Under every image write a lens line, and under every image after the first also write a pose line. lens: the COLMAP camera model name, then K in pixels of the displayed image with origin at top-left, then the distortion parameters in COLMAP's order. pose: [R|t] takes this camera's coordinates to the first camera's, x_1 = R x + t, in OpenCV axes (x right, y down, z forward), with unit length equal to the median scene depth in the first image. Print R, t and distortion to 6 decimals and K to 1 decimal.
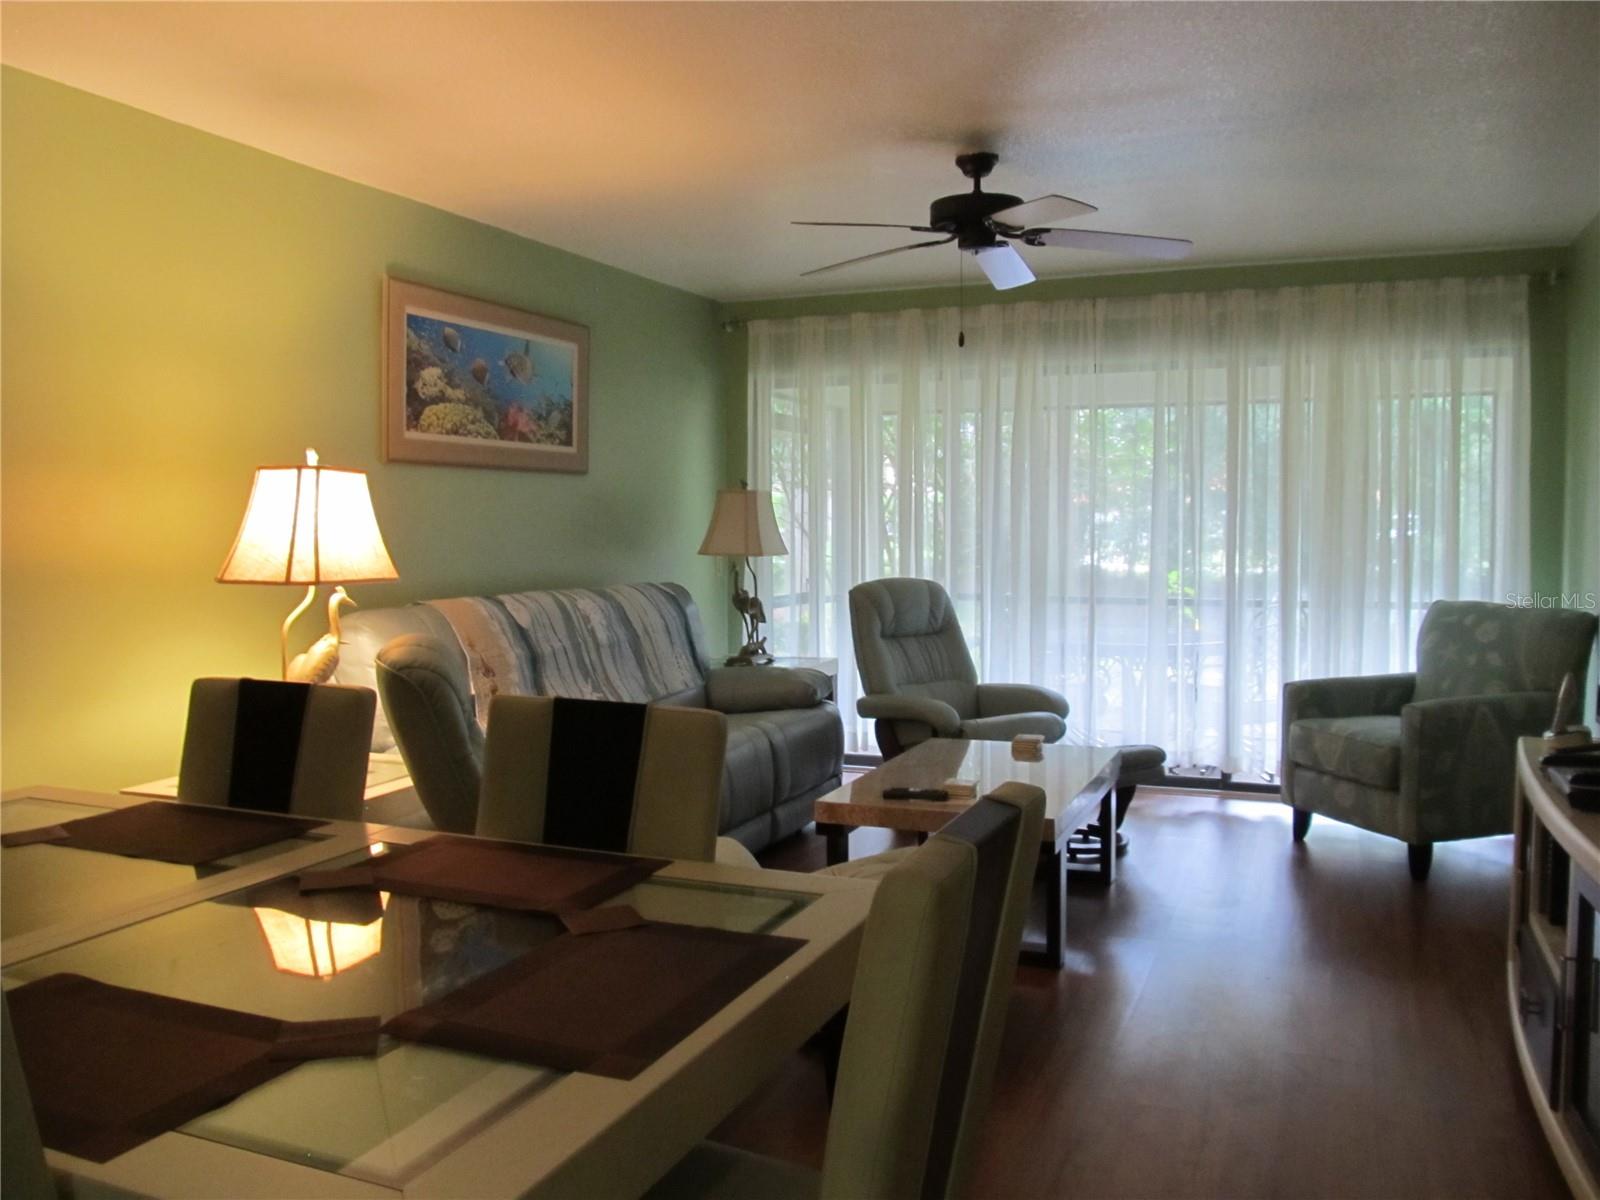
lens RADIAL K [[1307.9, 0, 800.7], [0, 1307.9, 596.9], [0, 0, 1]] dist [-0.065430, 0.027481]
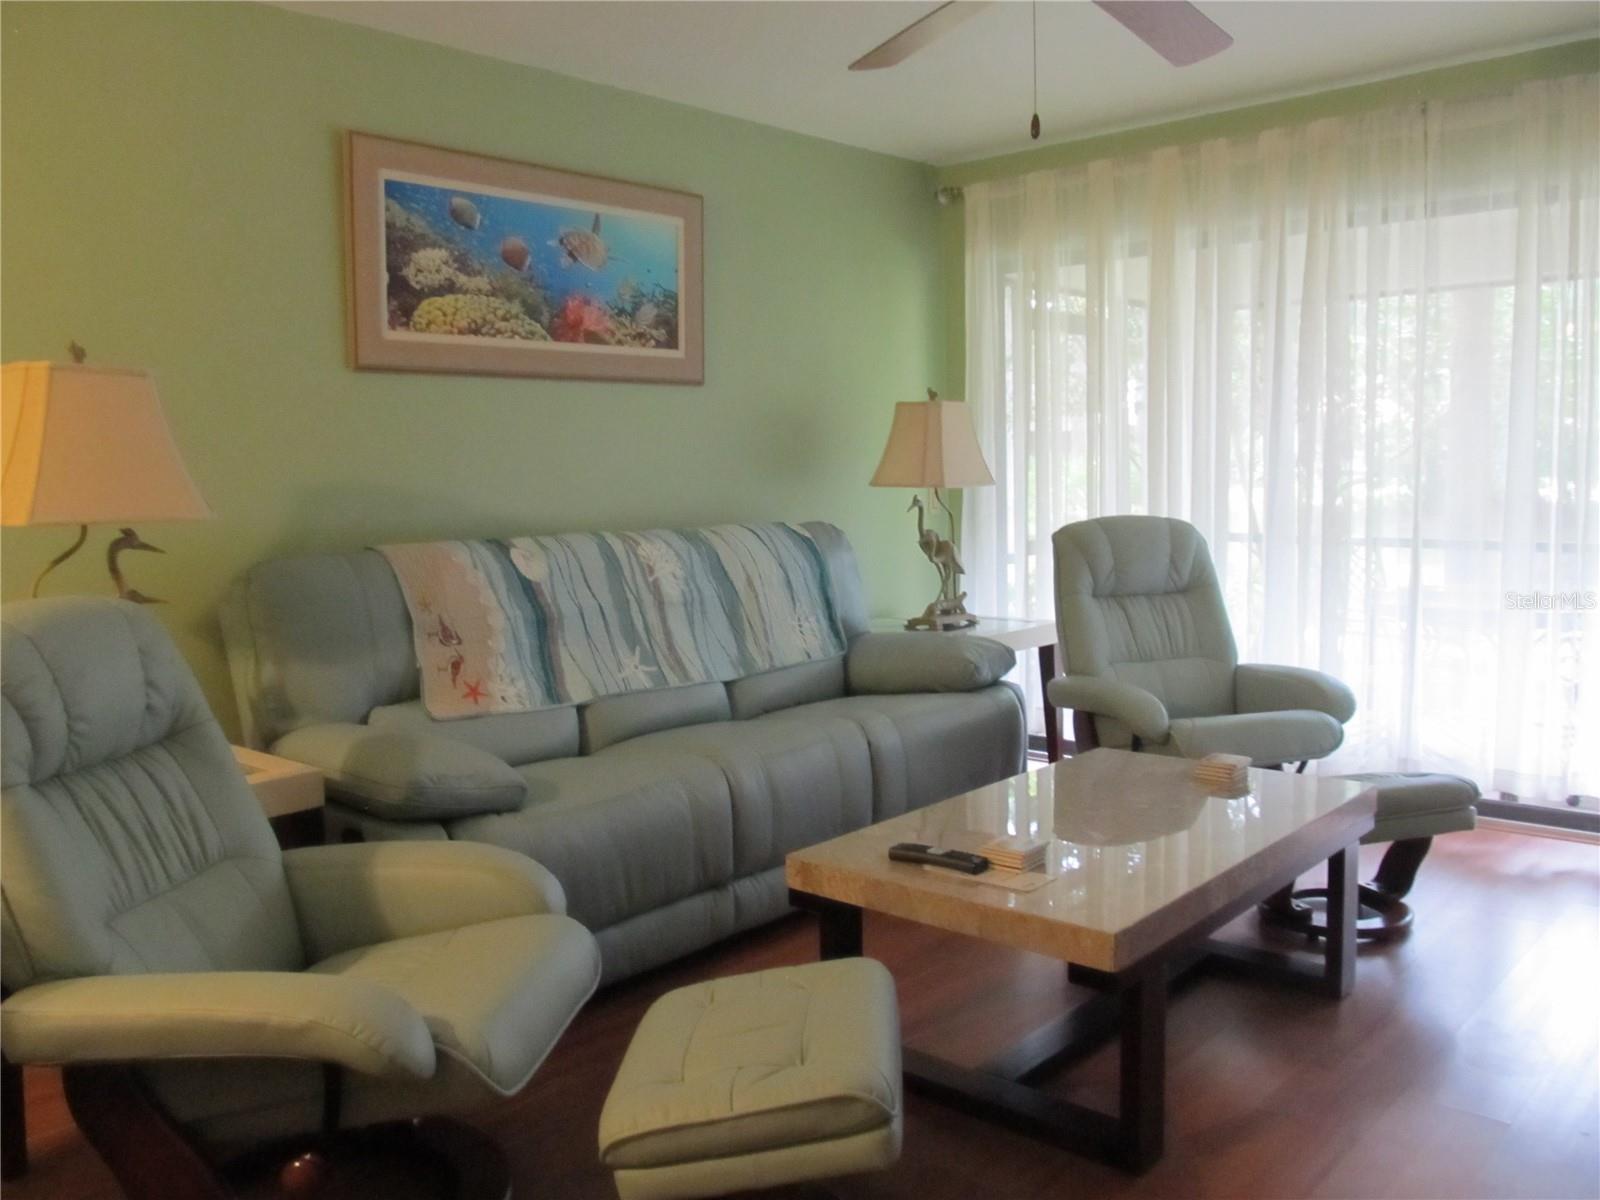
lens RADIAL K [[1307.9, 0, 809.3], [0, 1307.9, 603.2], [0, 0, 1]] dist [-0.065430, 0.027481]
pose [[0.941276, 0.021600, -0.336948, 0.173758], [-0.004379, 0.998649, 0.051783, -0.003122], [0.337611, -0.047267, 0.940098, 0.283249]]
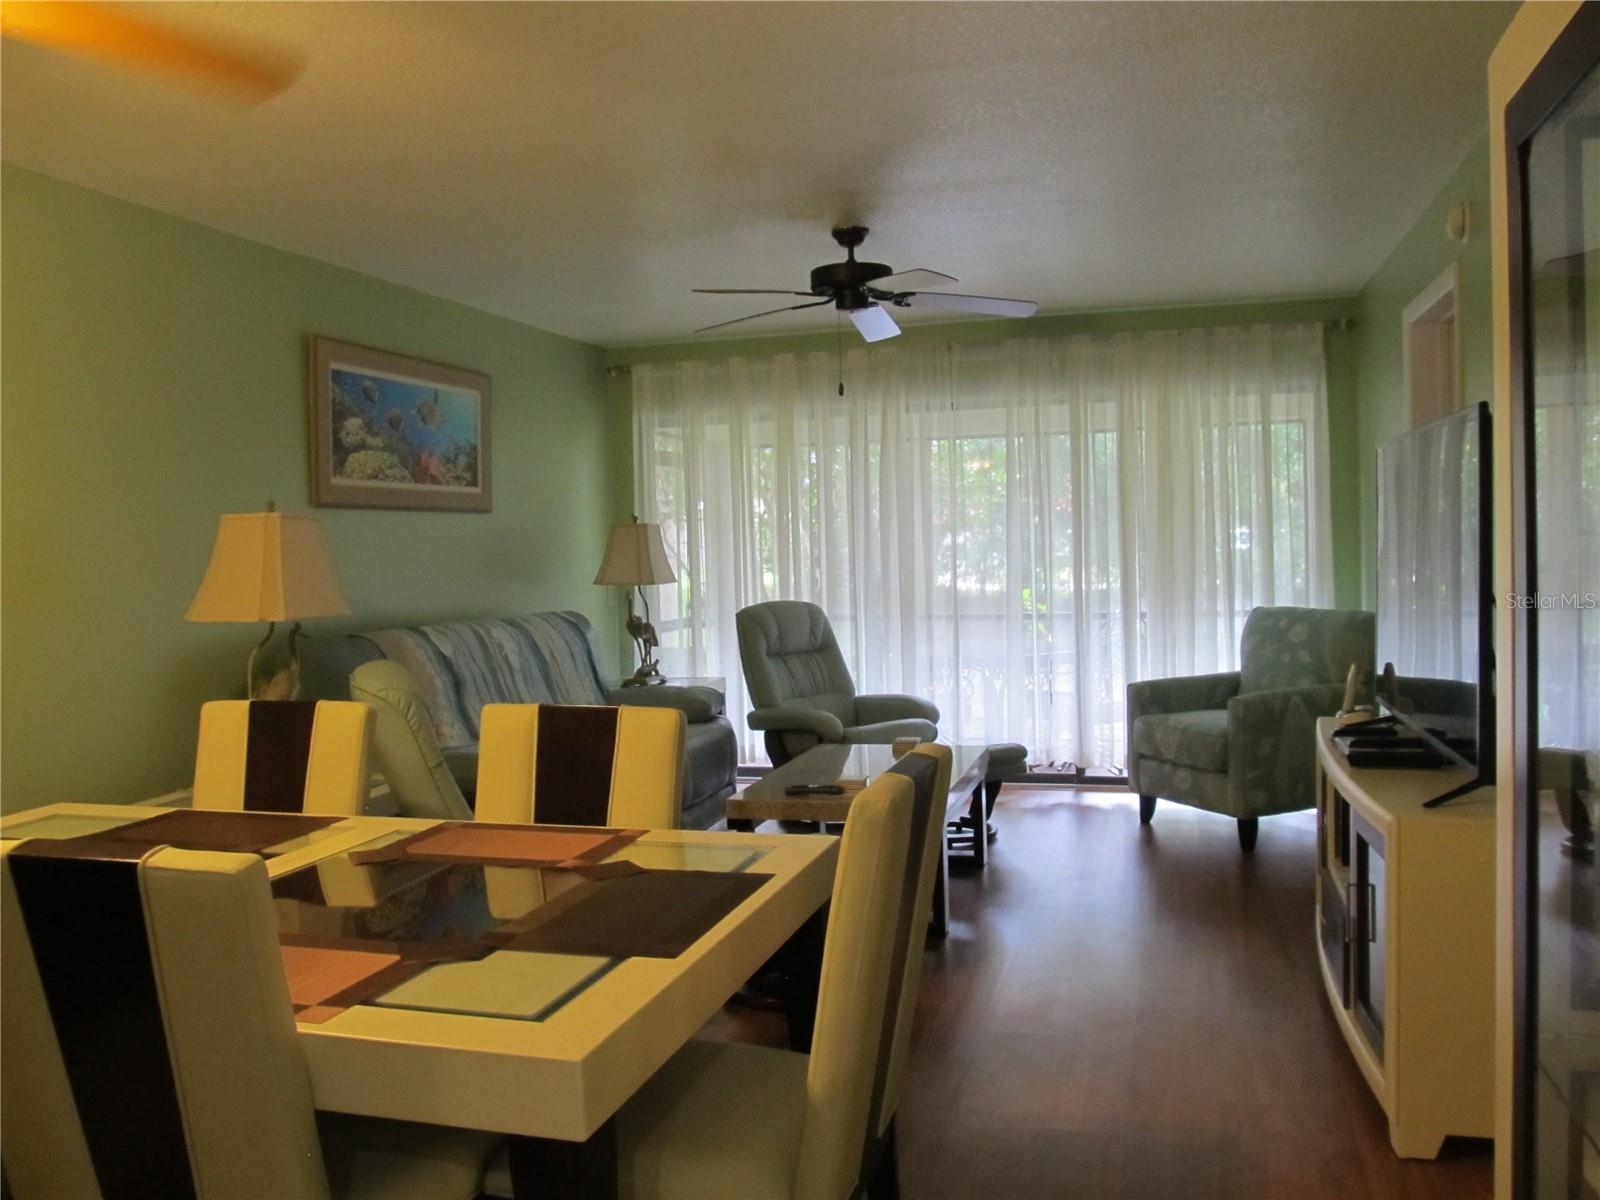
lens RADIAL K [[1307.9, 0, 801.2], [0, 1307.9, 595.5], [0, 0, 1]] dist [-0.065430, 0.027481]
pose [[0.993521, -0.027488, 0.110271, -0.031802], [0.029828, 0.999362, -0.019625, 0.003010], [-0.109662, 0.022787, 0.993708, -0.095620]]
